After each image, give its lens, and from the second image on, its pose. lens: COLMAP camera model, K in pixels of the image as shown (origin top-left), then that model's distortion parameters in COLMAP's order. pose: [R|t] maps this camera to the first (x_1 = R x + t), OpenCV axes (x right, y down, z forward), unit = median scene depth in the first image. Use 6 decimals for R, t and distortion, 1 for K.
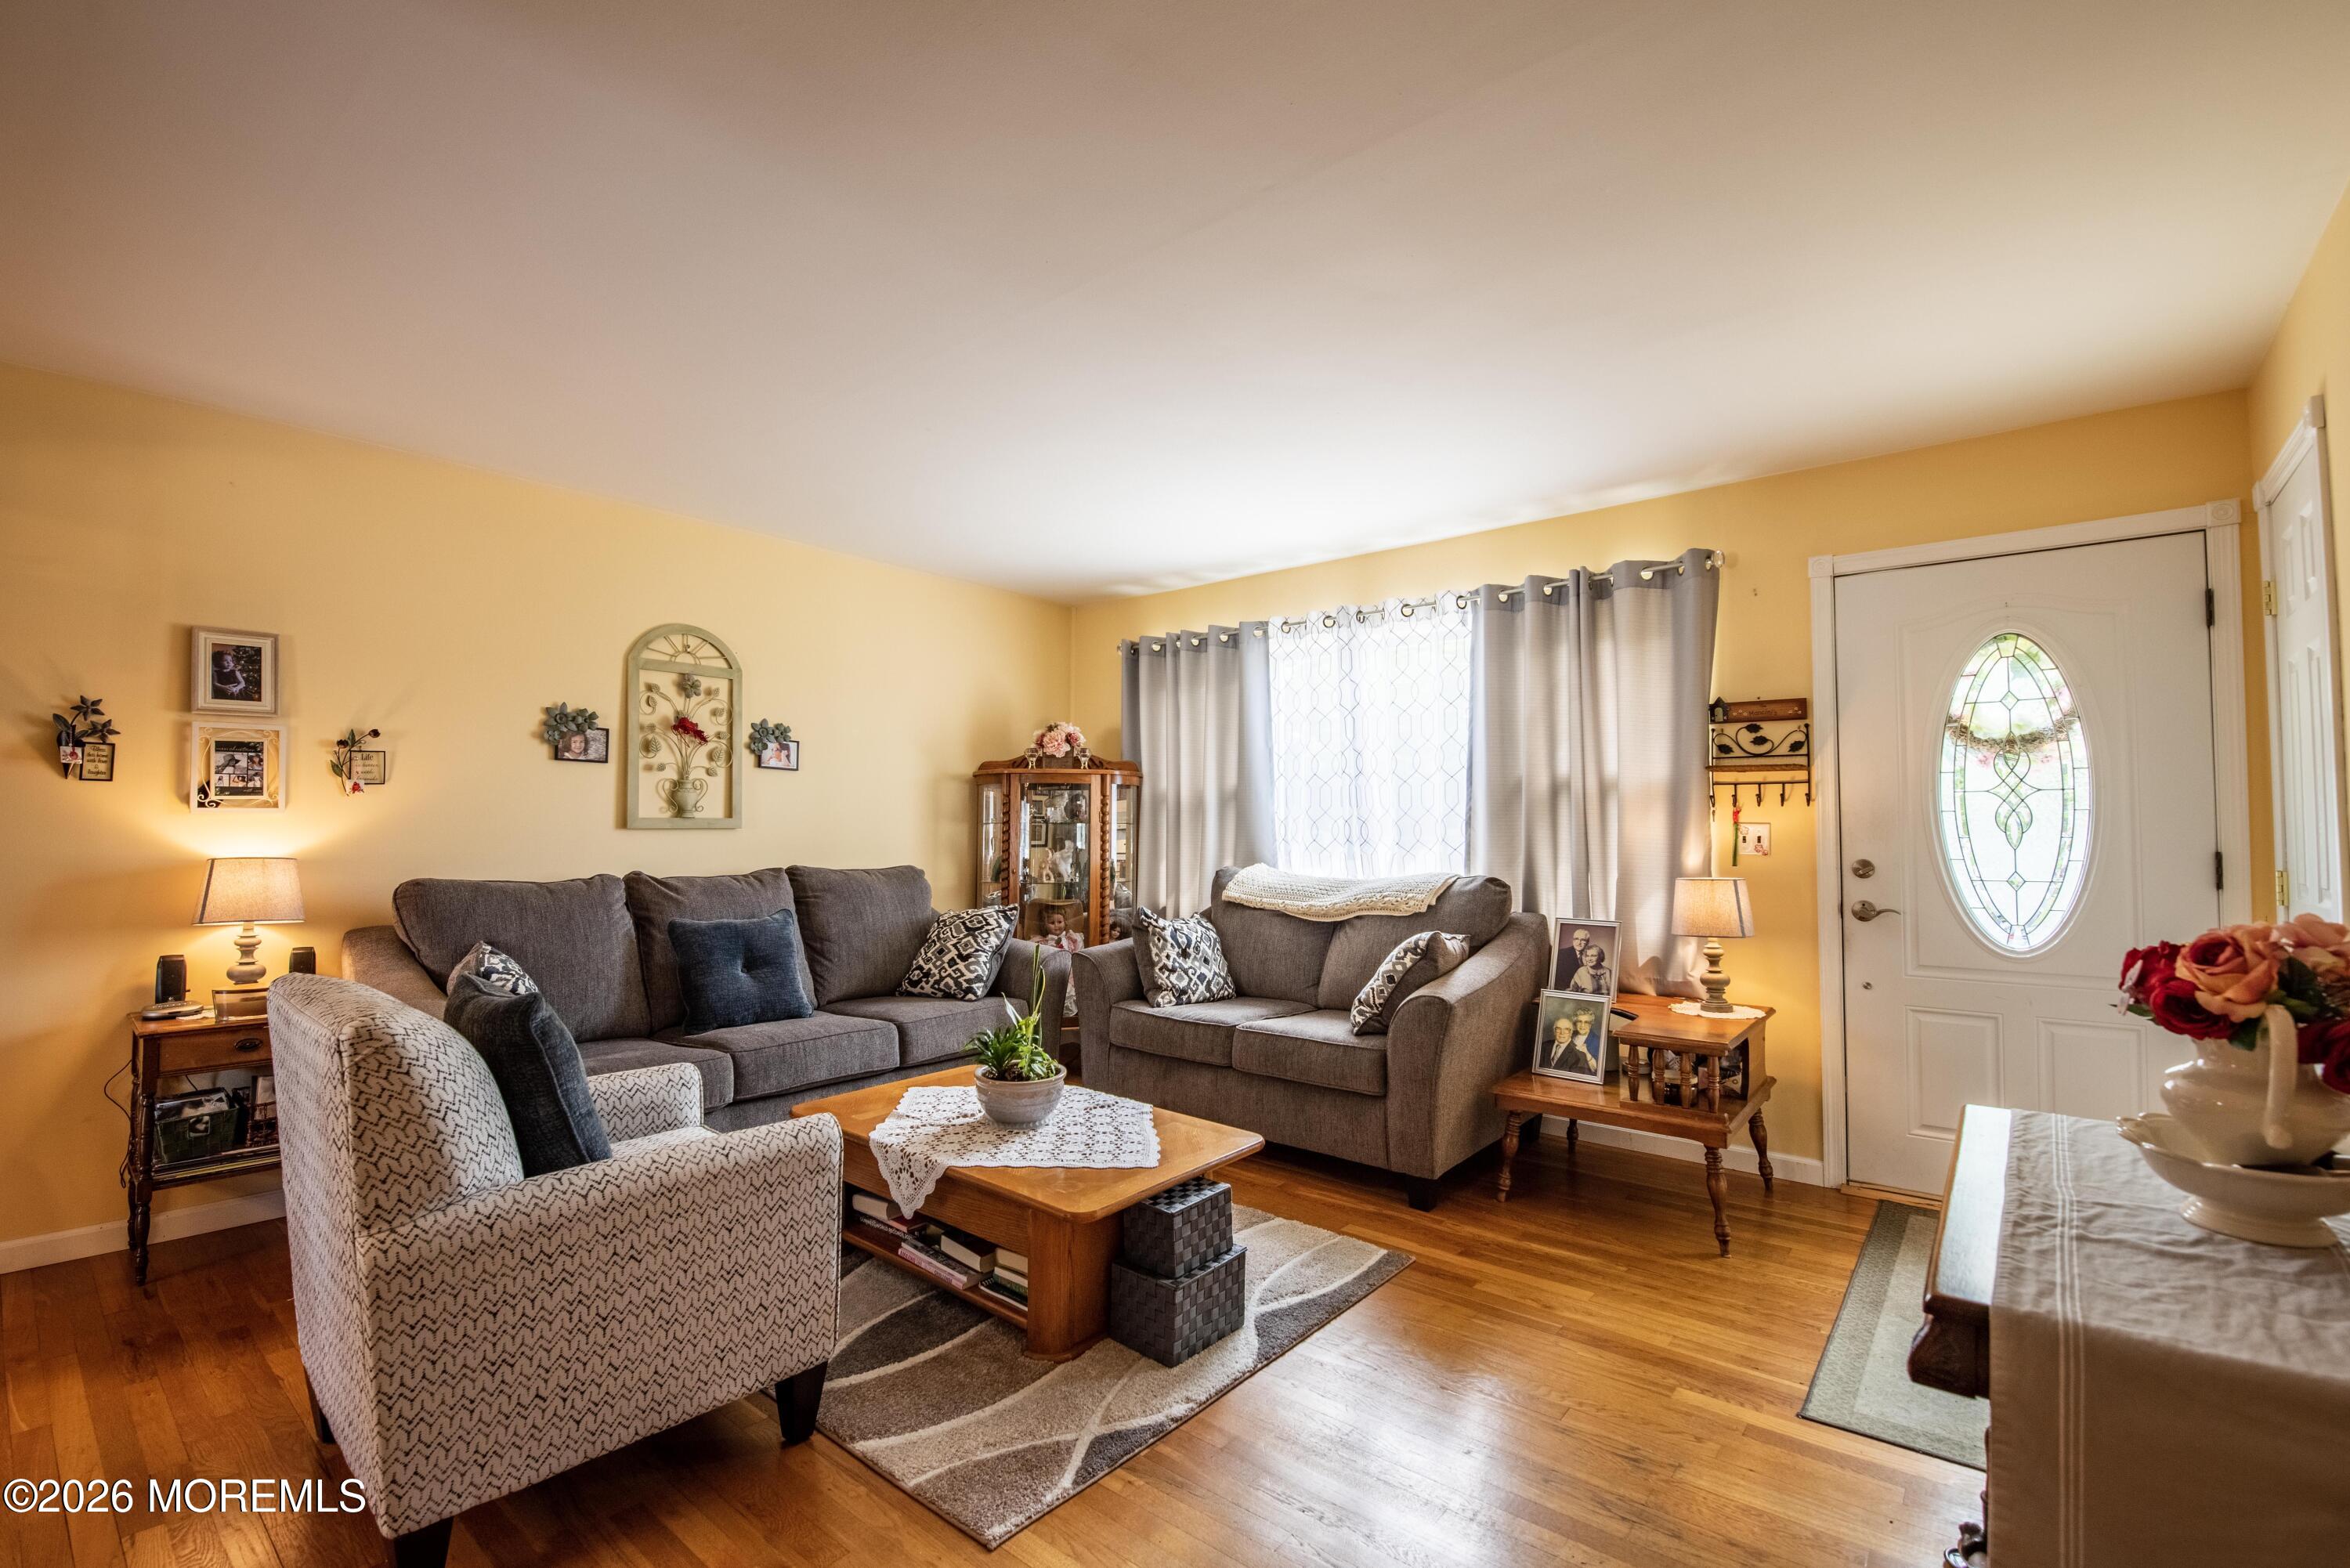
lens RADIAL K [[1038.2, 0, 1173.8], [0, 1038.2, 799.5], [0, 0, 1]] dist [-0.004187, -0.007638]
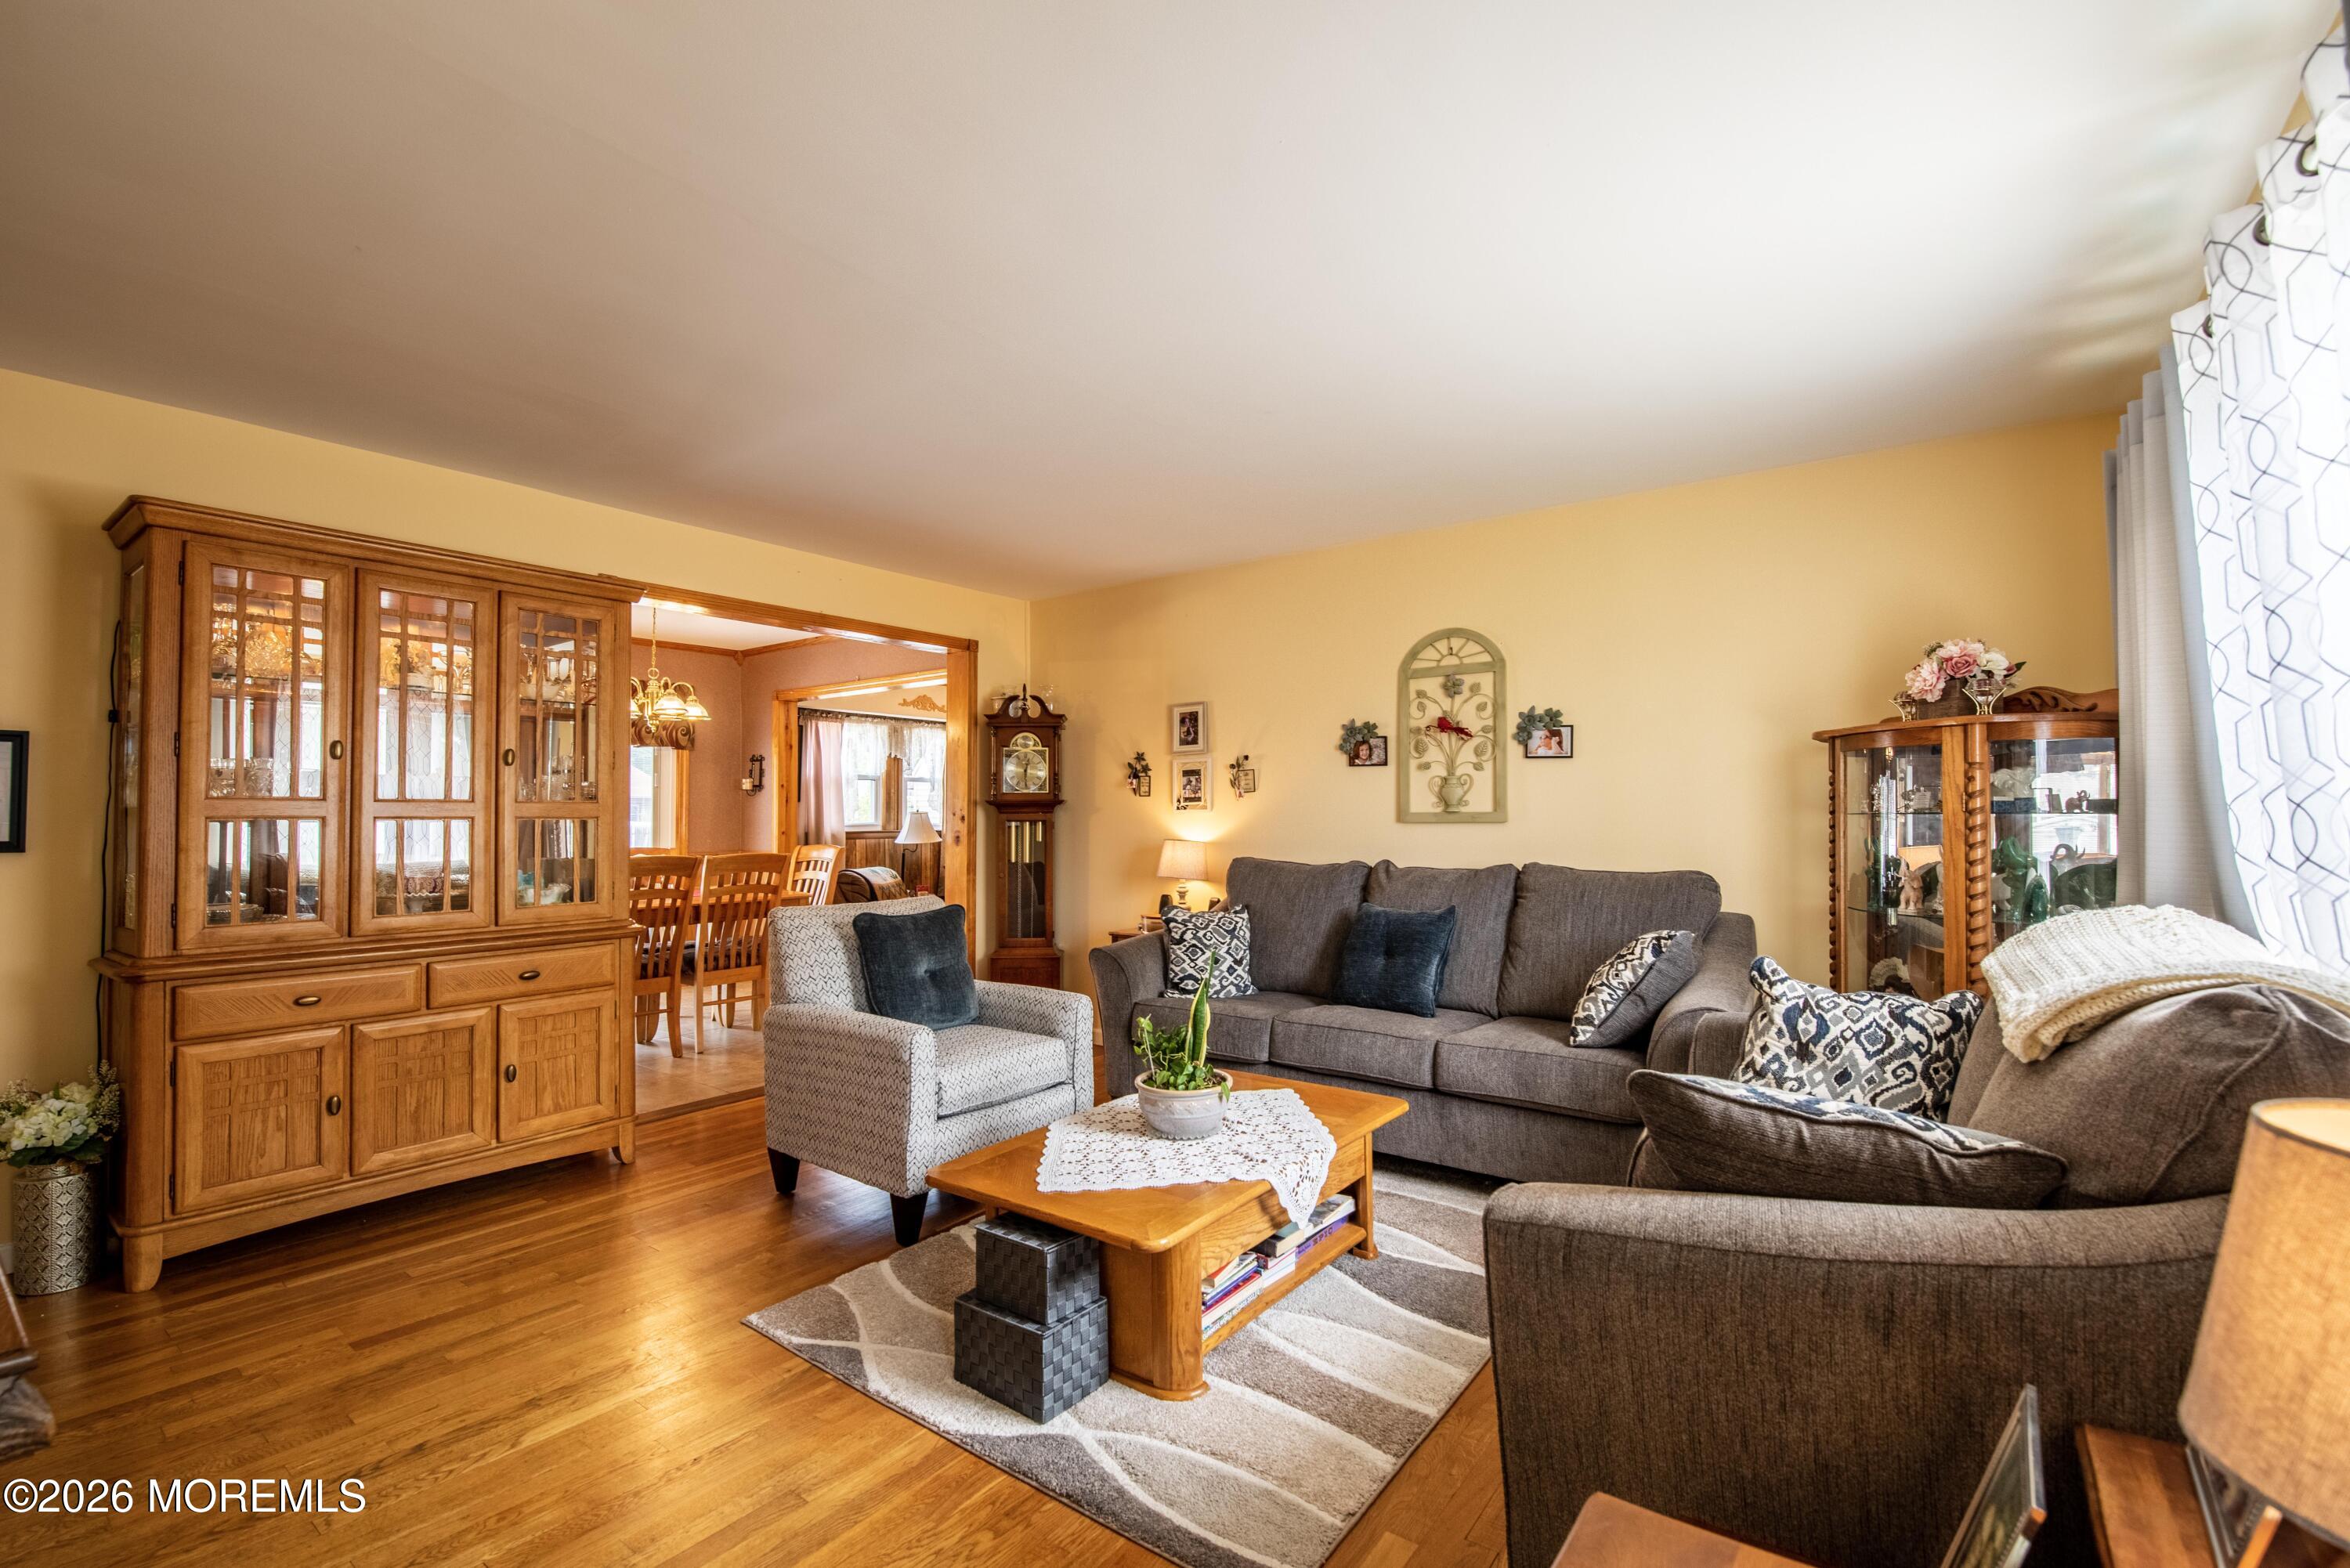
lens RADIAL K [[1038.2, 0, 1178.0], [0, 1038.2, 796.0], [0, 0, 1]] dist [-0.004187, -0.007638]
pose [[0.041605, -0.023767, -0.998851, 0.584781], [0.028282, 0.999344, -0.022600, 0.017779], [0.998734, -0.027309, 0.042250, 0.698574]]
